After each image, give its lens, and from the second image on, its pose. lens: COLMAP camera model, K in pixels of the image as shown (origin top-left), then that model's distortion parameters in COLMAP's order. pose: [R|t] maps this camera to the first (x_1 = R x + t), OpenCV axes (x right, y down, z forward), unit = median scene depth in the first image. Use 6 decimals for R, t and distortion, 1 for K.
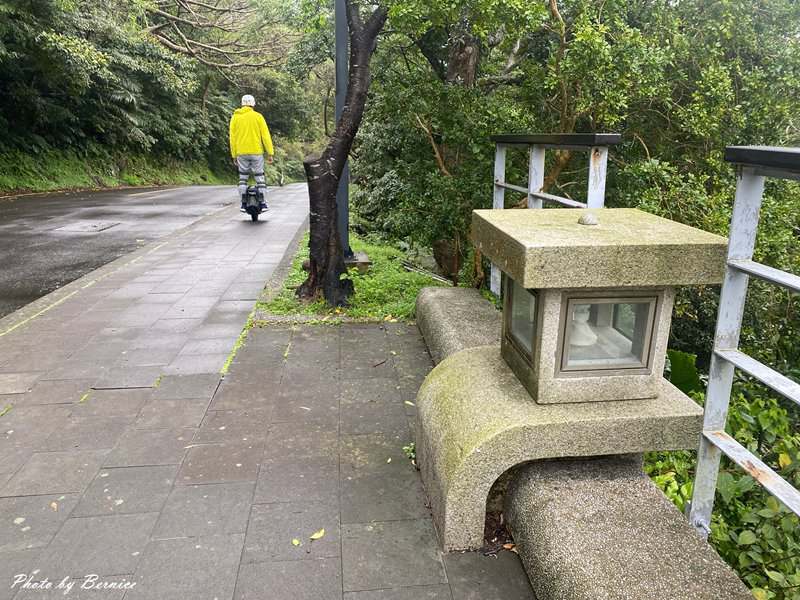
lens RADIAL K [[609.3, 0, 400.4], [0, 609.3, 299.7], [0, 0, 1]] dist [0.008261, 0.003593]
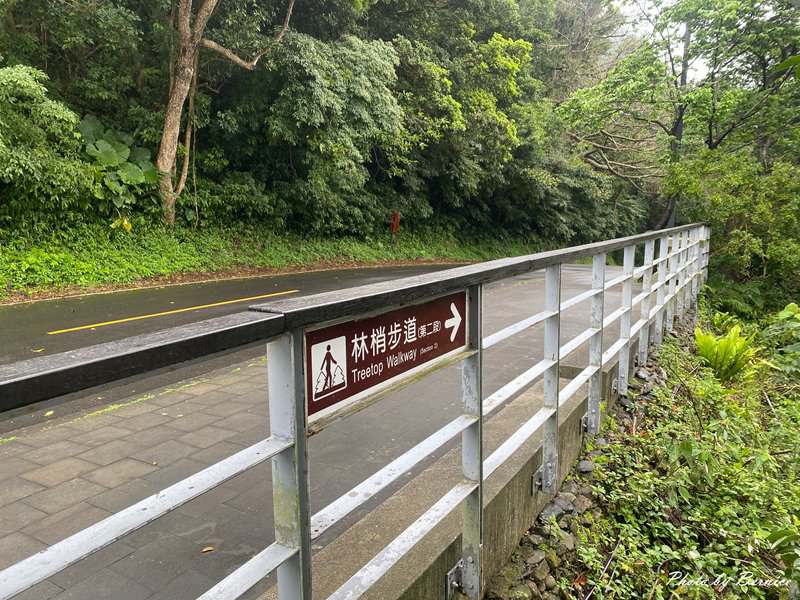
lens RADIAL K [[609.3, 0, 399.9], [0, 609.3, 300.0], [0, 0, 1]] dist [0.008261, 0.003593]
pose [[0.805697, 0.079563, -0.586960, 0.105413], [-0.168140, 0.980896, -0.097838, 0.095361], [0.567962, 0.177519, 0.803683, -0.325834]]
